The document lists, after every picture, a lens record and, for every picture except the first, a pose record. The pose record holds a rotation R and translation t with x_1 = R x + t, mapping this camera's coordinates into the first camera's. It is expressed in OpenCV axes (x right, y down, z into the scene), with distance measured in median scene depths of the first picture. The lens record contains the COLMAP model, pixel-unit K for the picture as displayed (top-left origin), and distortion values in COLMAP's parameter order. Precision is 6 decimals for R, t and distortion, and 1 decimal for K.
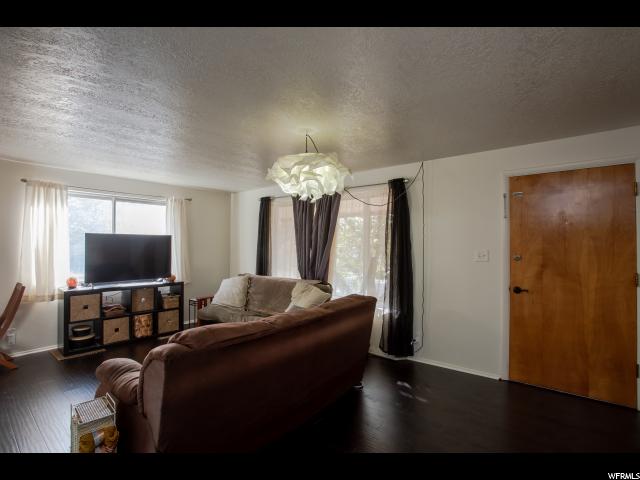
lens RADIAL K [[327.1, 0, 321.9], [0, 327.1, 244.6], [0, 0, 1]] dist [-0.000321, 0.000030]
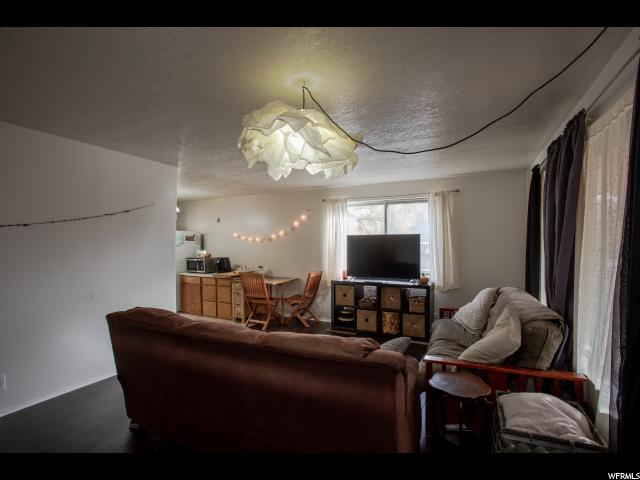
lens RADIAL K [[327.1, 0, 321.9], [0, 327.1, 244.6], [0, 0, 1]] dist [-0.000321, 0.000030]
pose [[0.225945, -0.005687, -0.974124, 0.419006], [0.007461, 0.999964, -0.004107, 0.004125], [0.974112, -0.006340, 0.225979, 0.571705]]
